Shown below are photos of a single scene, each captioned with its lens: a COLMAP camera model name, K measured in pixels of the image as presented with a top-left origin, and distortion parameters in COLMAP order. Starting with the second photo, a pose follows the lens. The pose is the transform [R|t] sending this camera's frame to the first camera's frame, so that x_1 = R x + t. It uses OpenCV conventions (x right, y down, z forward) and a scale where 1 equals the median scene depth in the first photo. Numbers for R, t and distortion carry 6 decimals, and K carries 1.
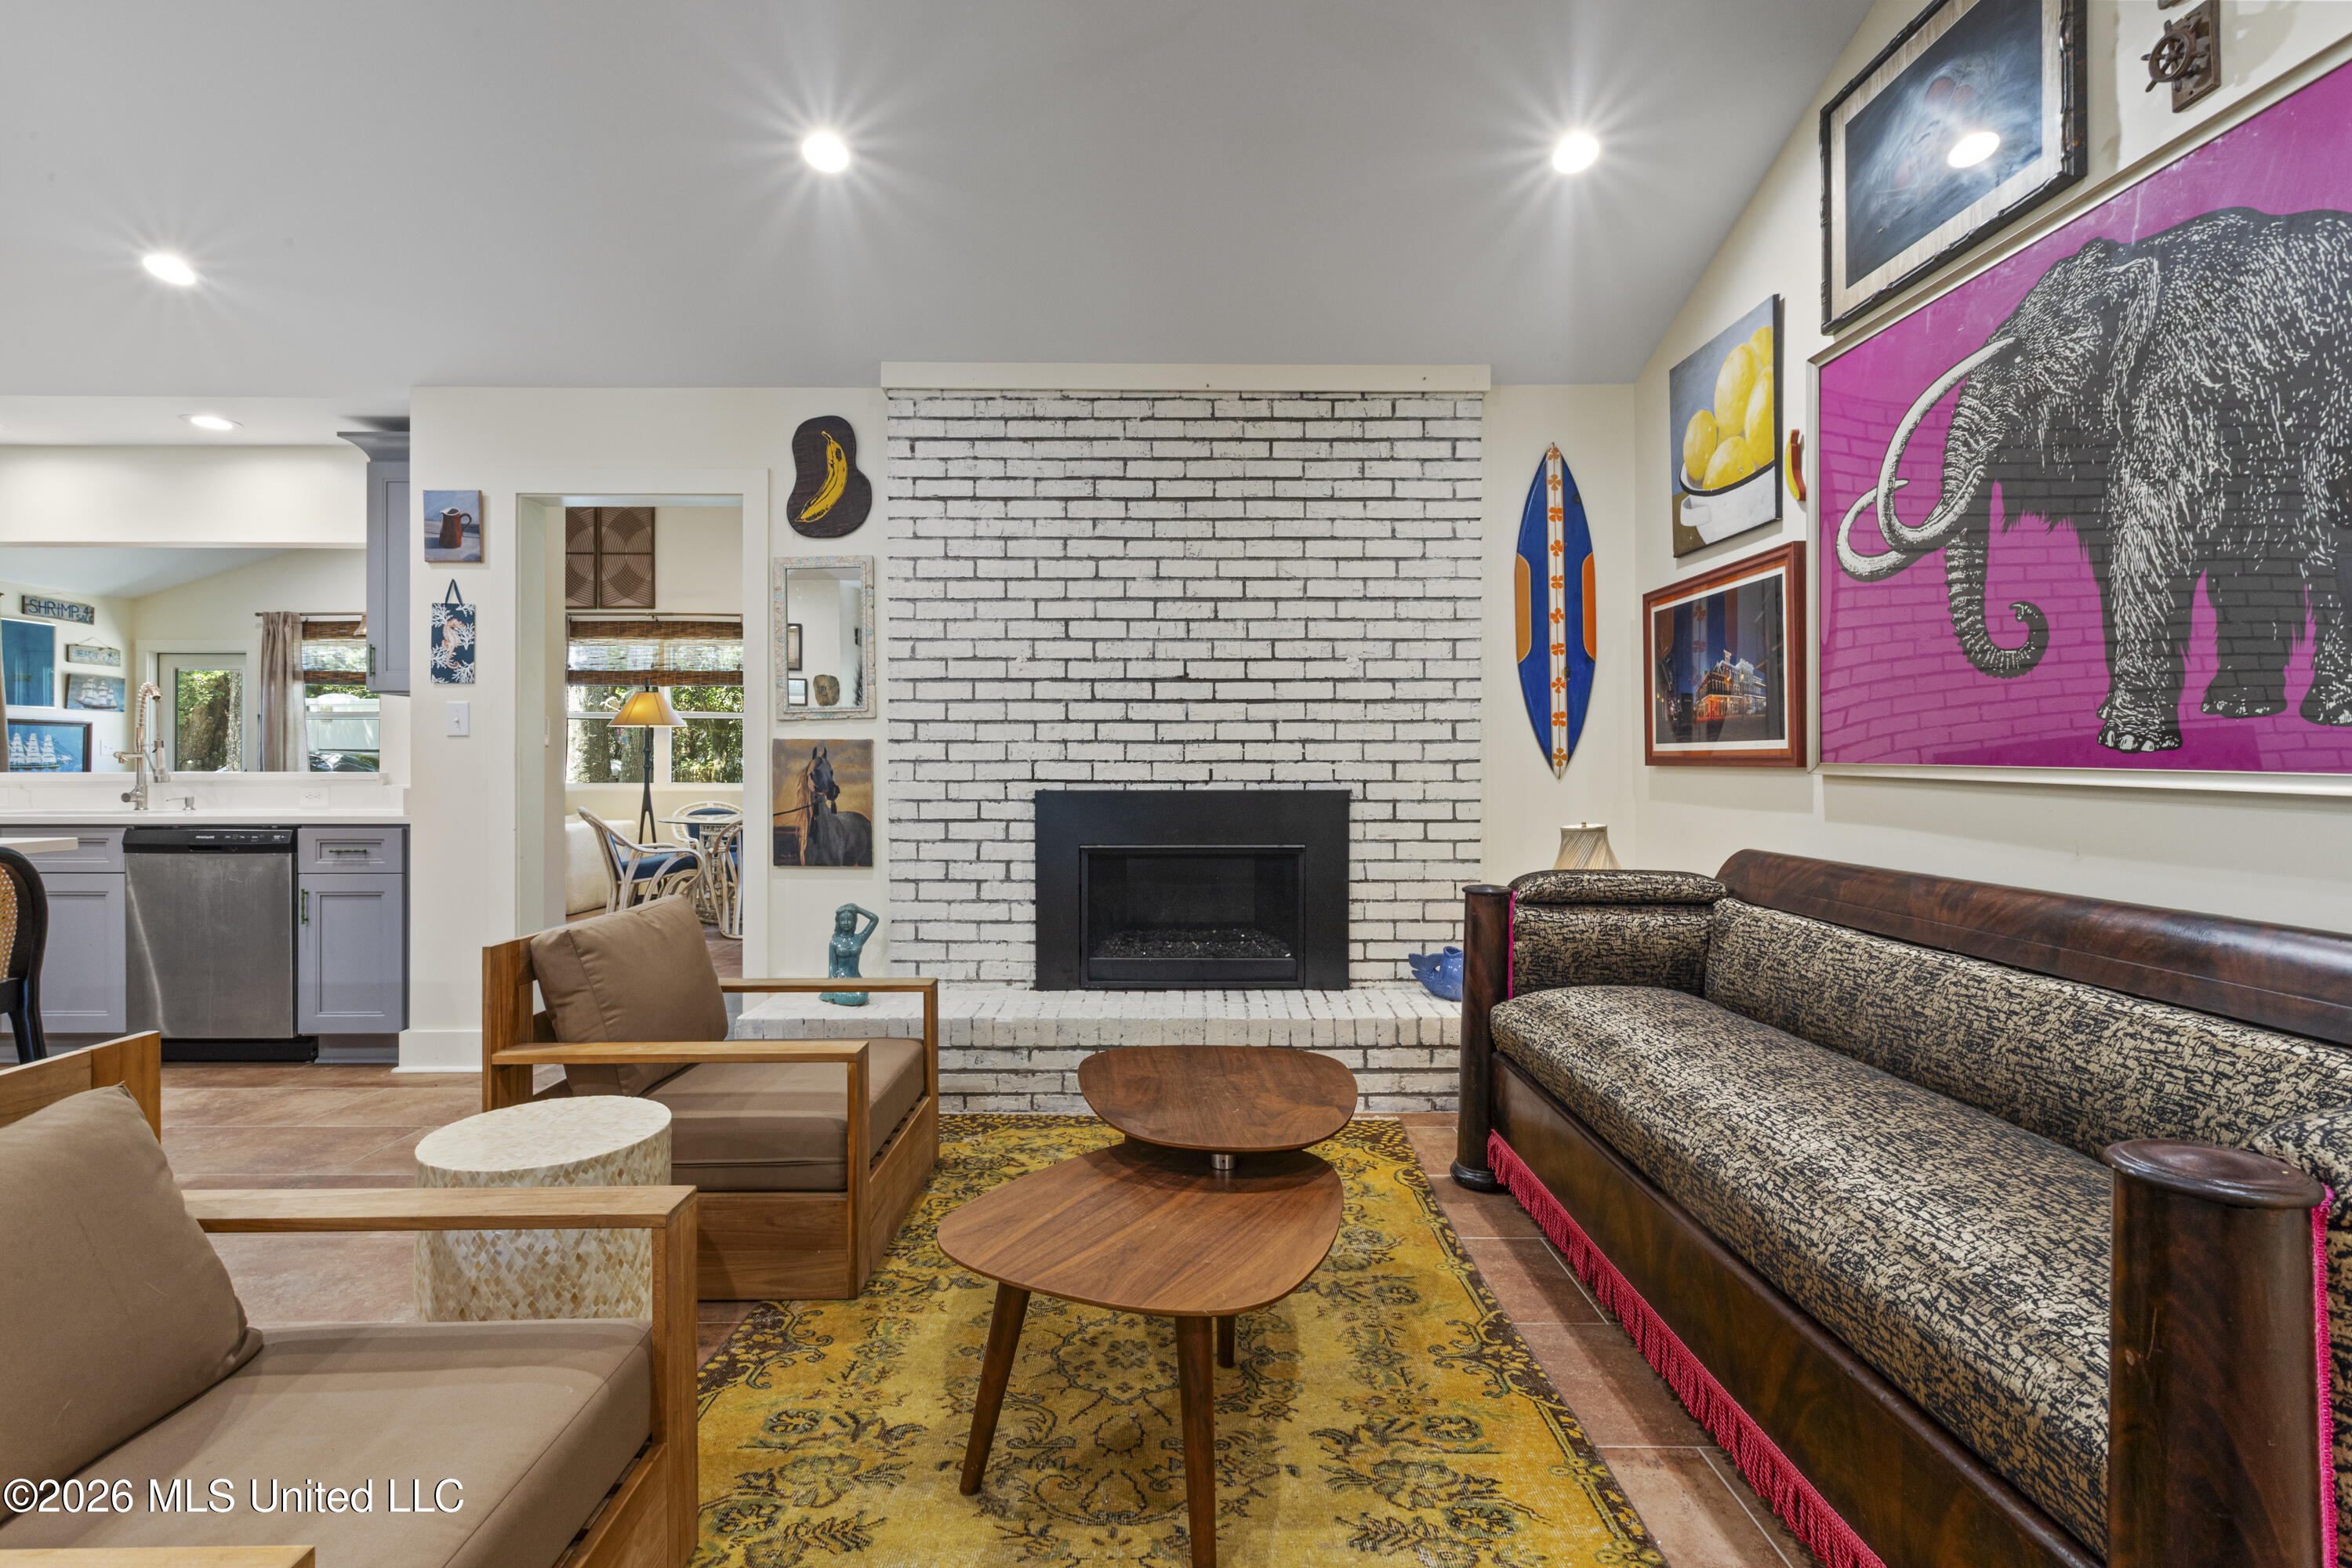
lens RADIAL K [[1107.6, 0, 1170.6], [0, 1107.6, 766.6], [0, 0, 1]] dist [-0.001297, 0.003805]
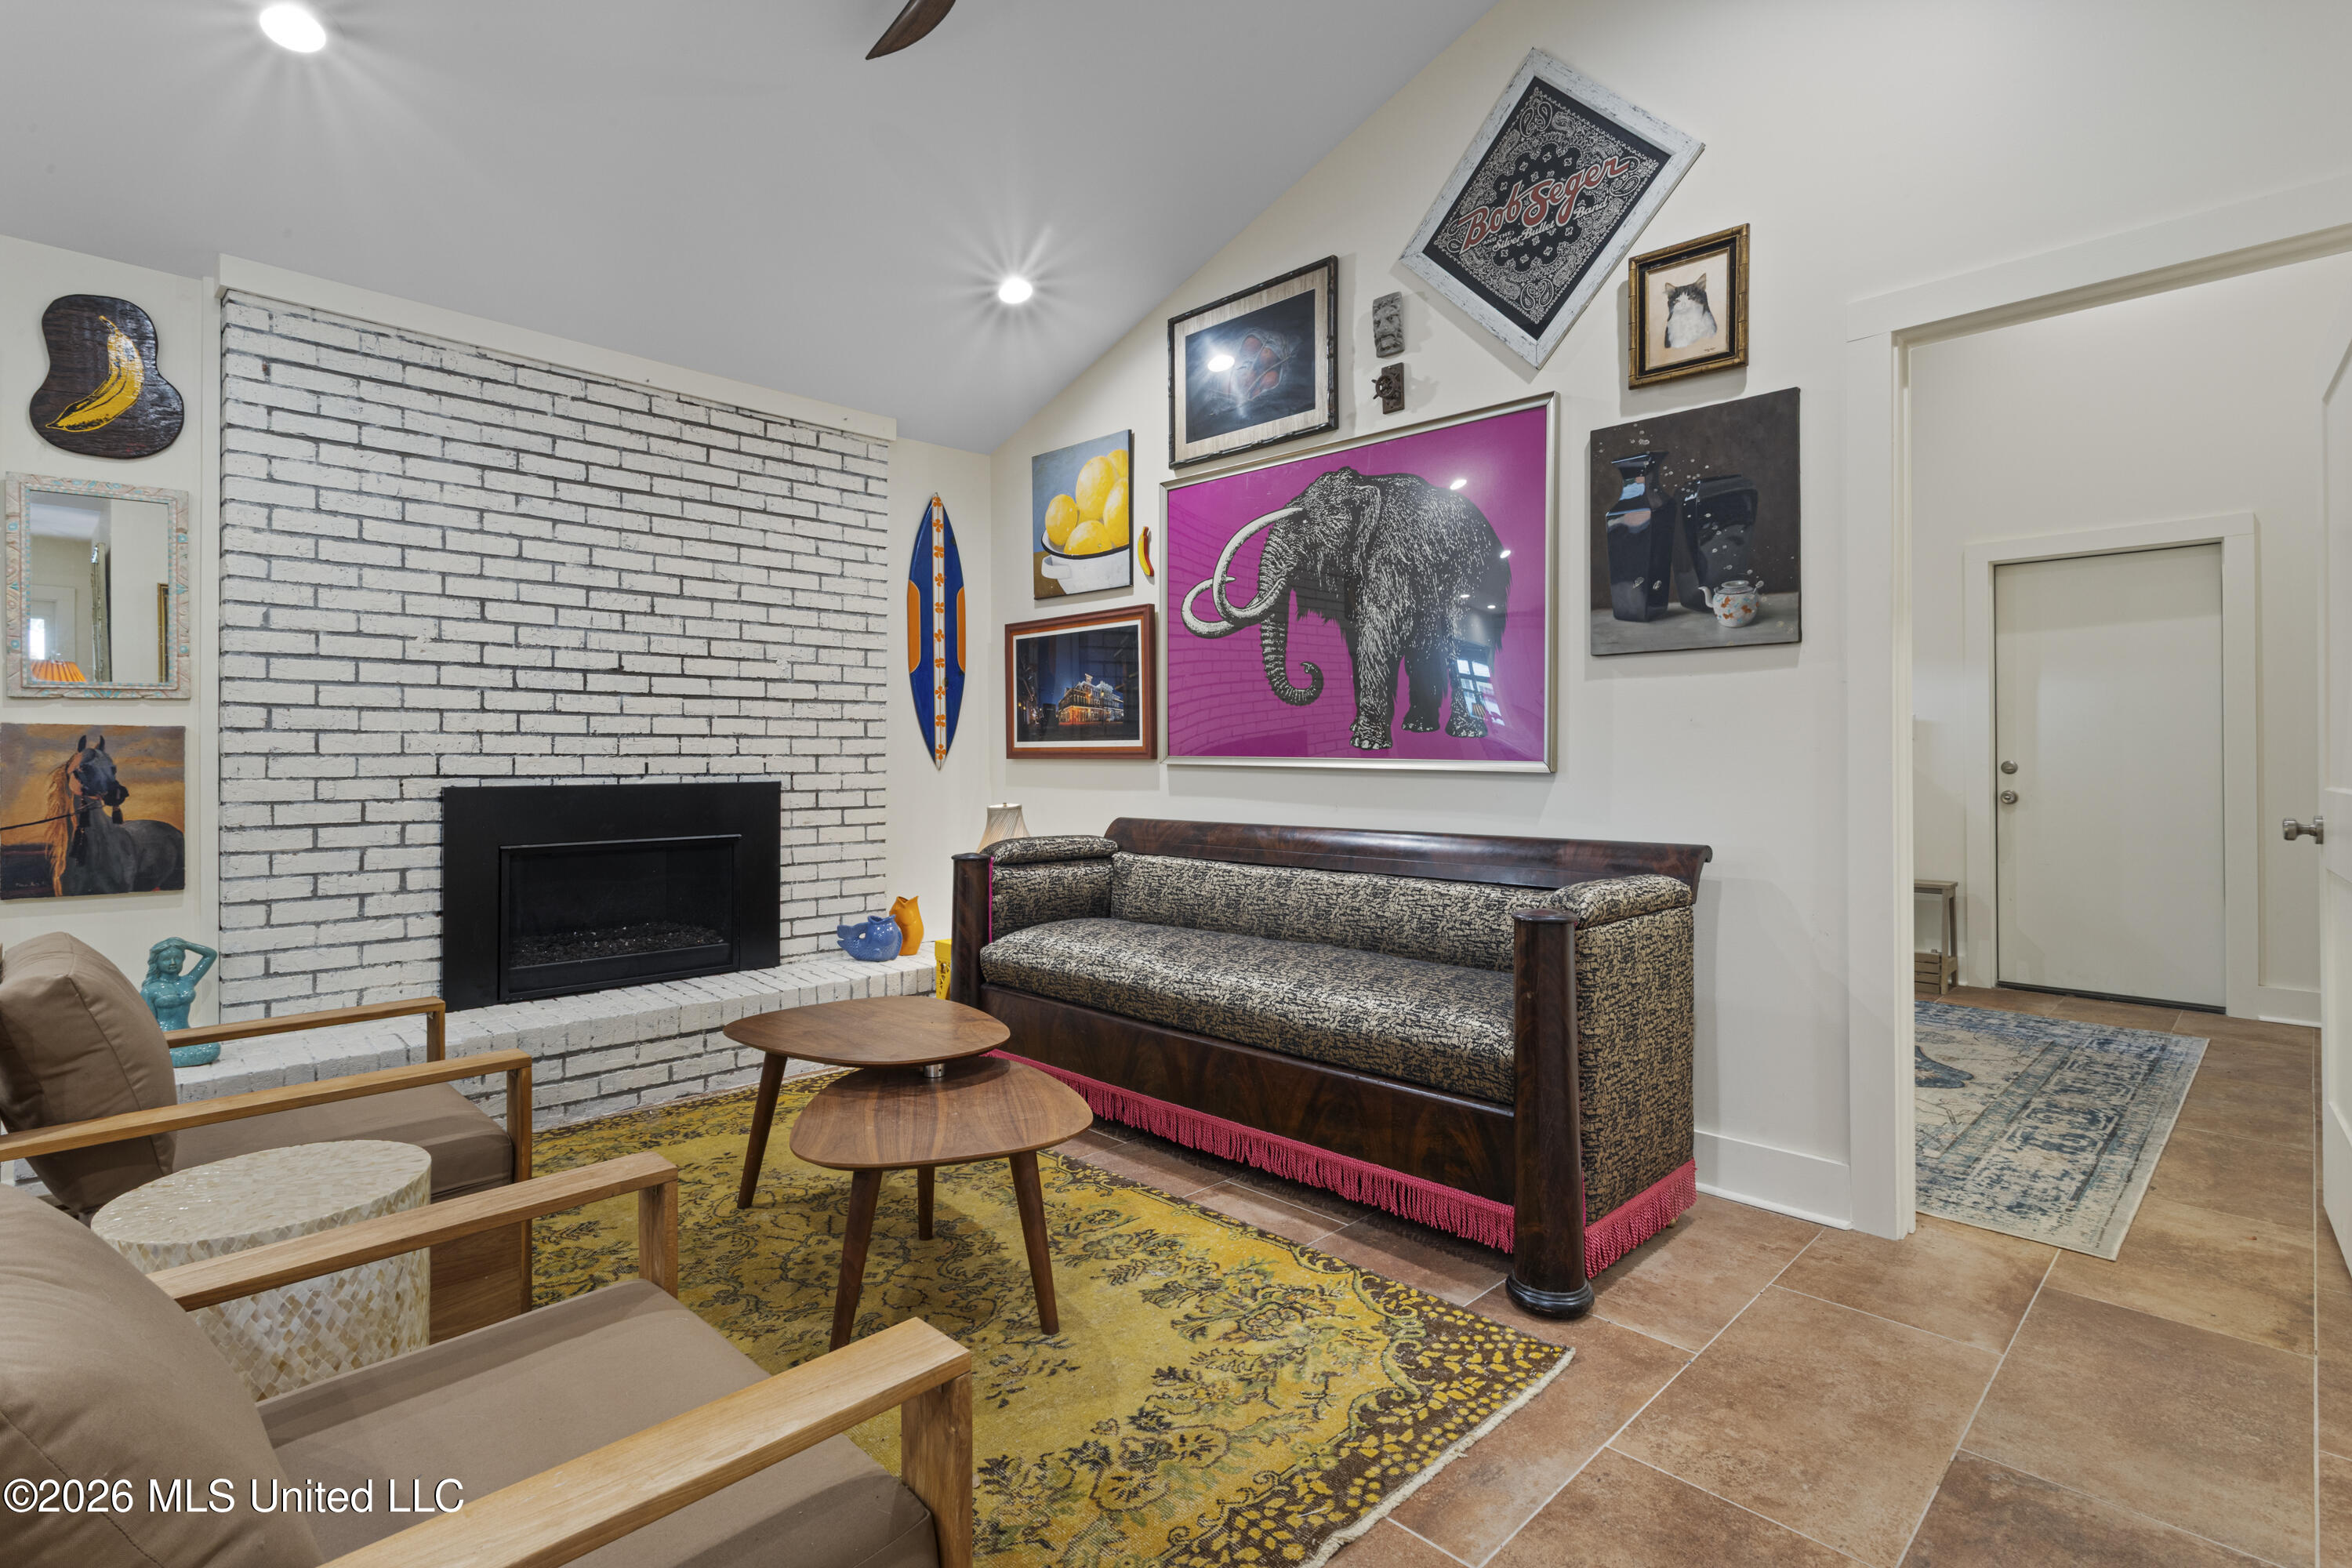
lens RADIAL K [[1107.6, 0, 1168.3], [0, 1107.6, 750.3], [0, 0, 1]] dist [-0.001297, 0.003805]
pose [[0.715479, 0.003997, 0.698623, -0.361111], [0.003749, 0.999947, -0.009560, 0.002568], [-0.698625, 0.009459, 0.715426, -0.049759]]
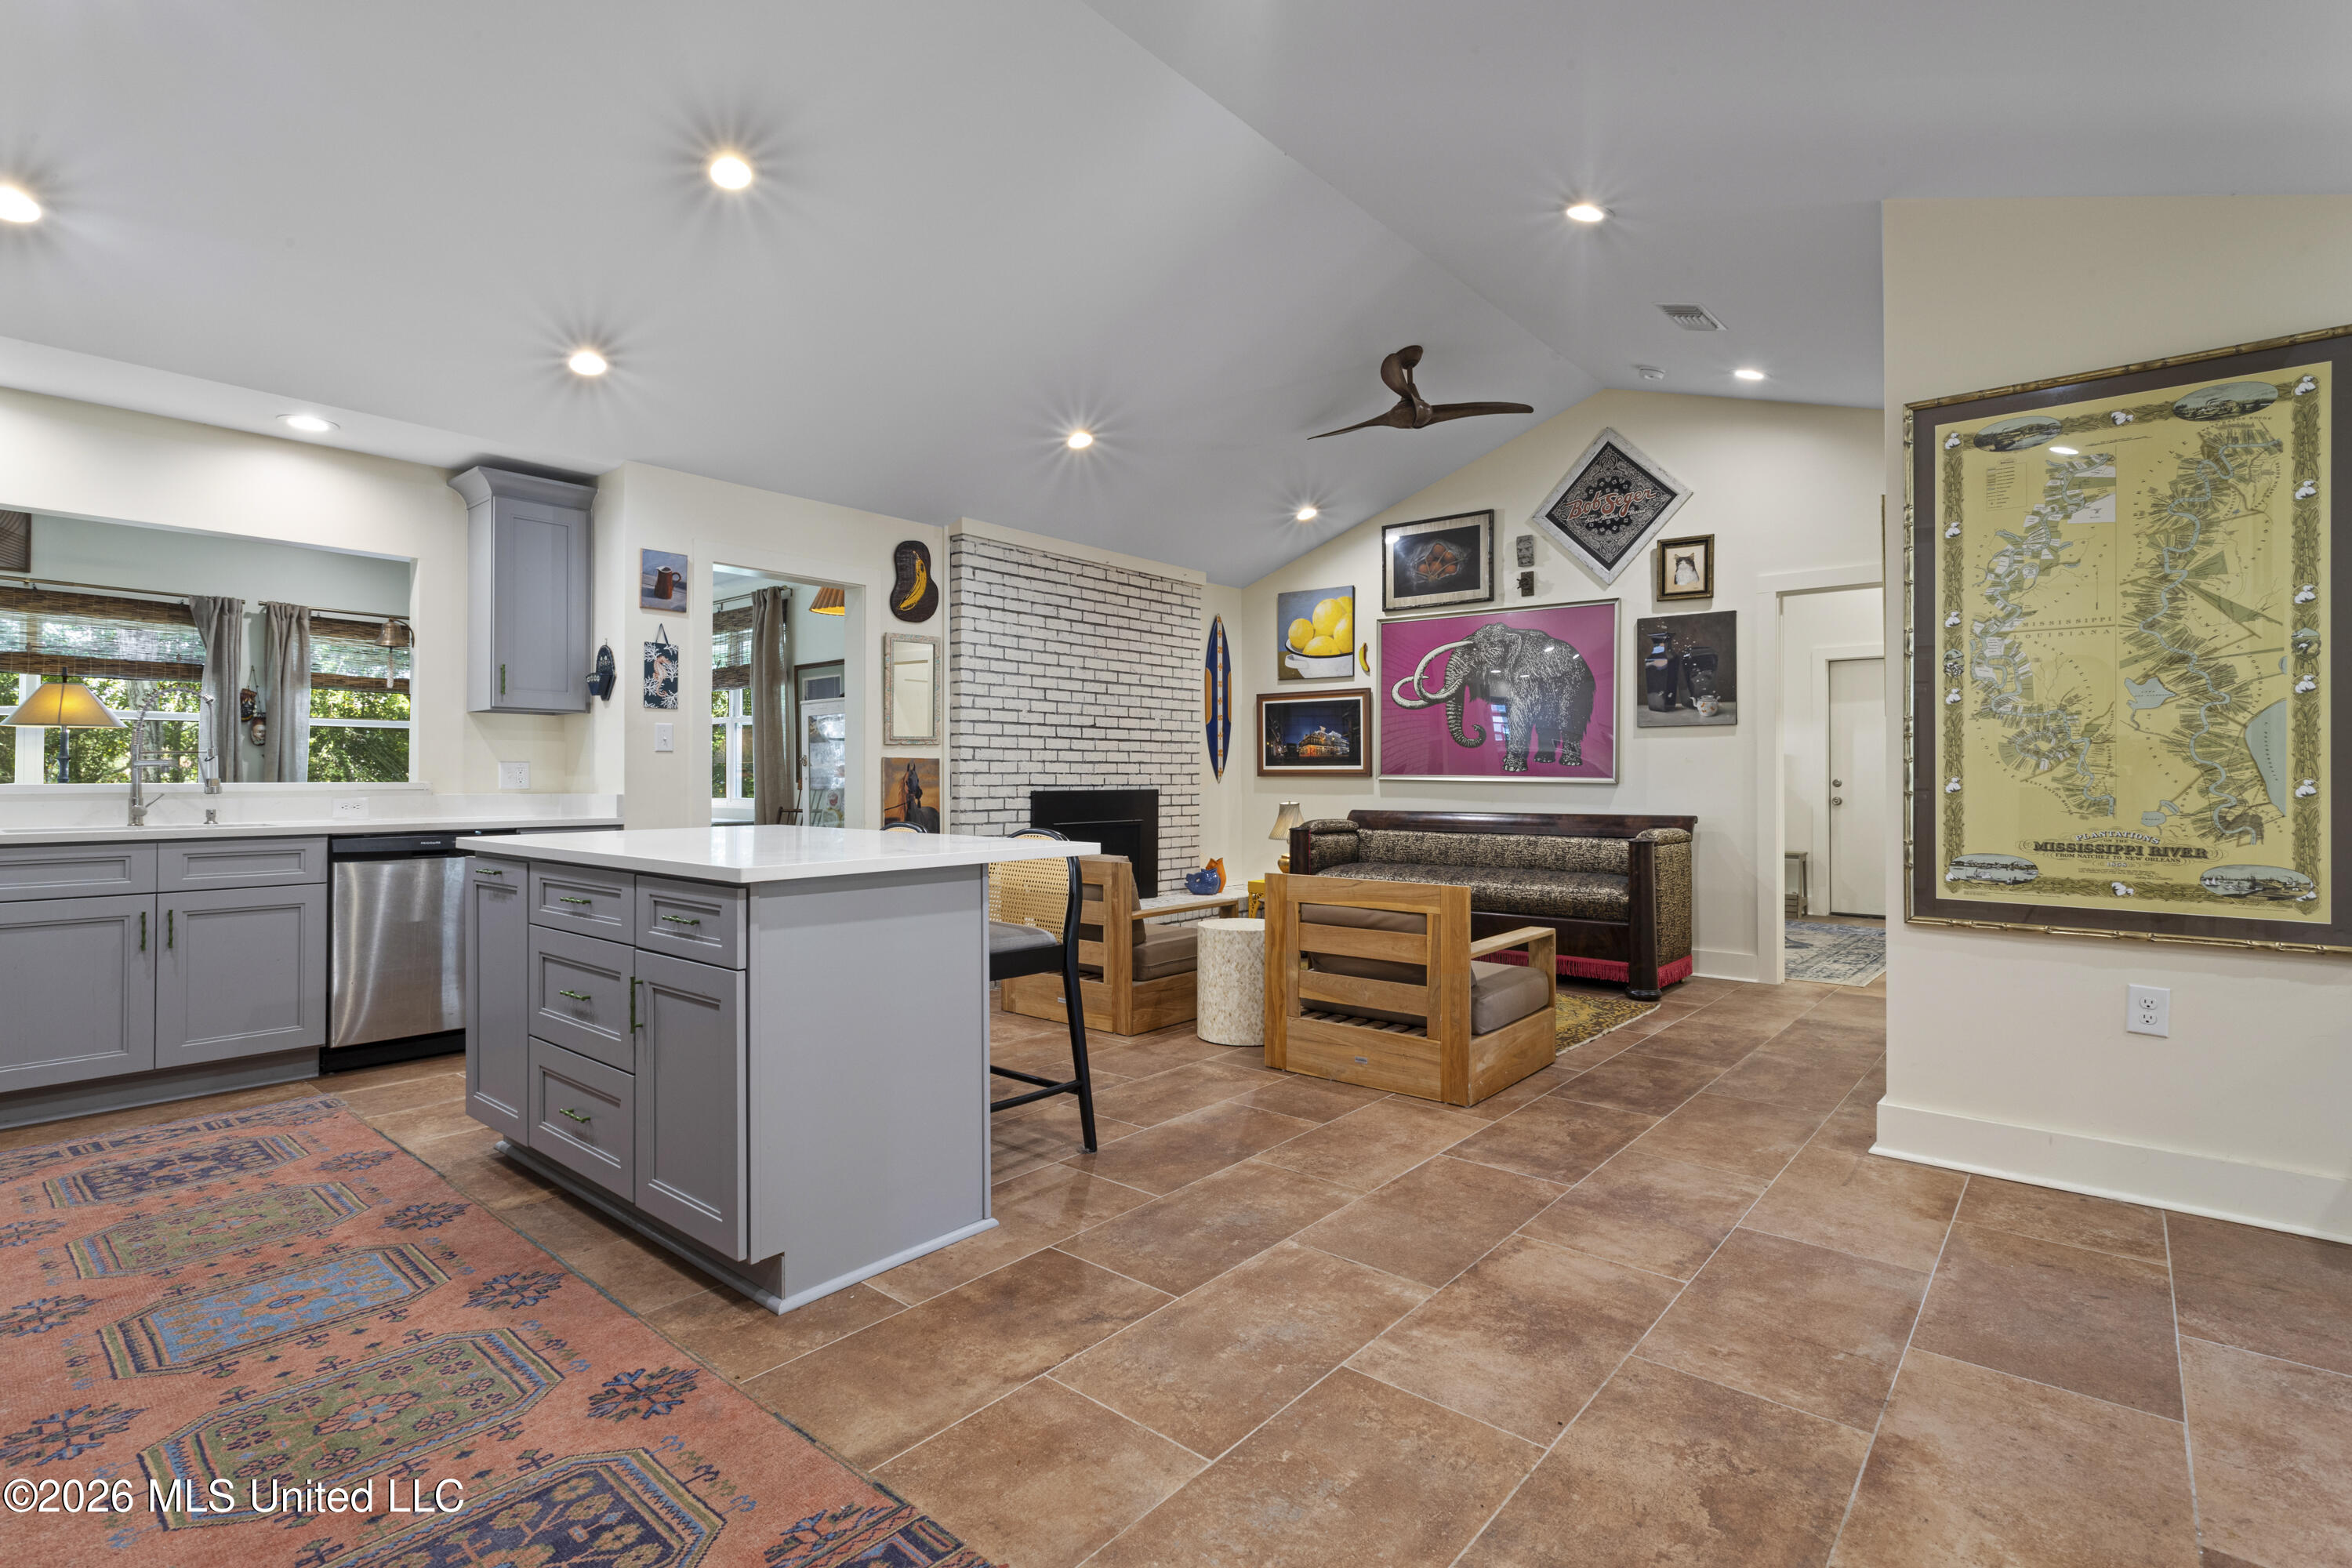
lens RADIAL K [[1107.6, 0, 1173.9], [0, 1107.6, 765.8], [0, 0, 1]] dist [-0.001297, 0.003805]
pose [[0.649360, 0.008159, 0.760438, -1.368703], [0.002155, 0.999919, -0.012569, 0.005597], [-0.760478, 0.009801, 0.649289, -0.255211]]
